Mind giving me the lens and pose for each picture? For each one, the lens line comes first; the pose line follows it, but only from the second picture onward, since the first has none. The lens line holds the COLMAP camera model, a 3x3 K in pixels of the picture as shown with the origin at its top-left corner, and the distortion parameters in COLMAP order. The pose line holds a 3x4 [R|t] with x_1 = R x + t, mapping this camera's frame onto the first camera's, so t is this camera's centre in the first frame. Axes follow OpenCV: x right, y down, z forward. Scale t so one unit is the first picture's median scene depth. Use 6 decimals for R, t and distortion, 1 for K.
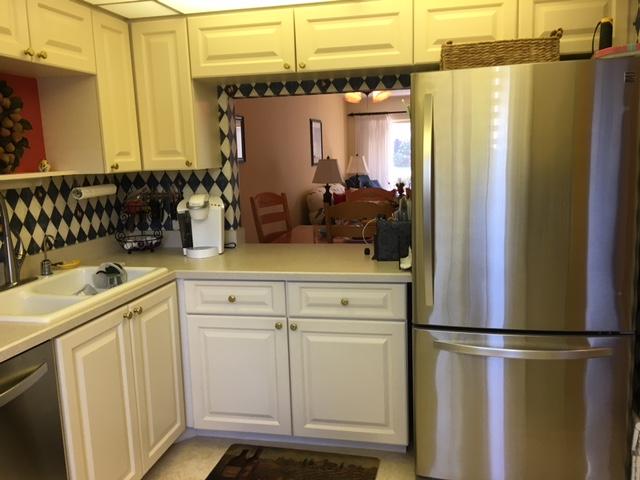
lens RADIAL K [[559.6, 0, 317.1], [0, 559.6, 235.5], [0, 0, 1]] dist [0.063737, -0.079661]
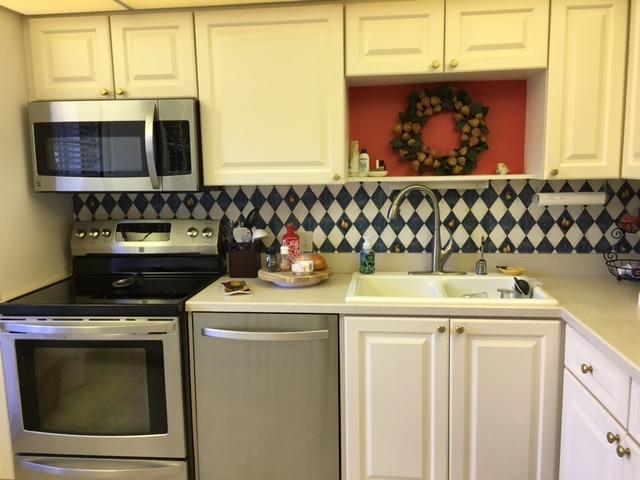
lens RADIAL K [[559.6, 0, 316.3], [0, 559.6, 242.7], [0, 0, 1]] dist [0.063737, -0.079661]
pose [[0.093700, 0.175867, -0.979944, 0.491608], [-0.133923, 0.977556, 0.162633, -0.113722], [0.986552, 0.115998, 0.115150, 0.576387]]
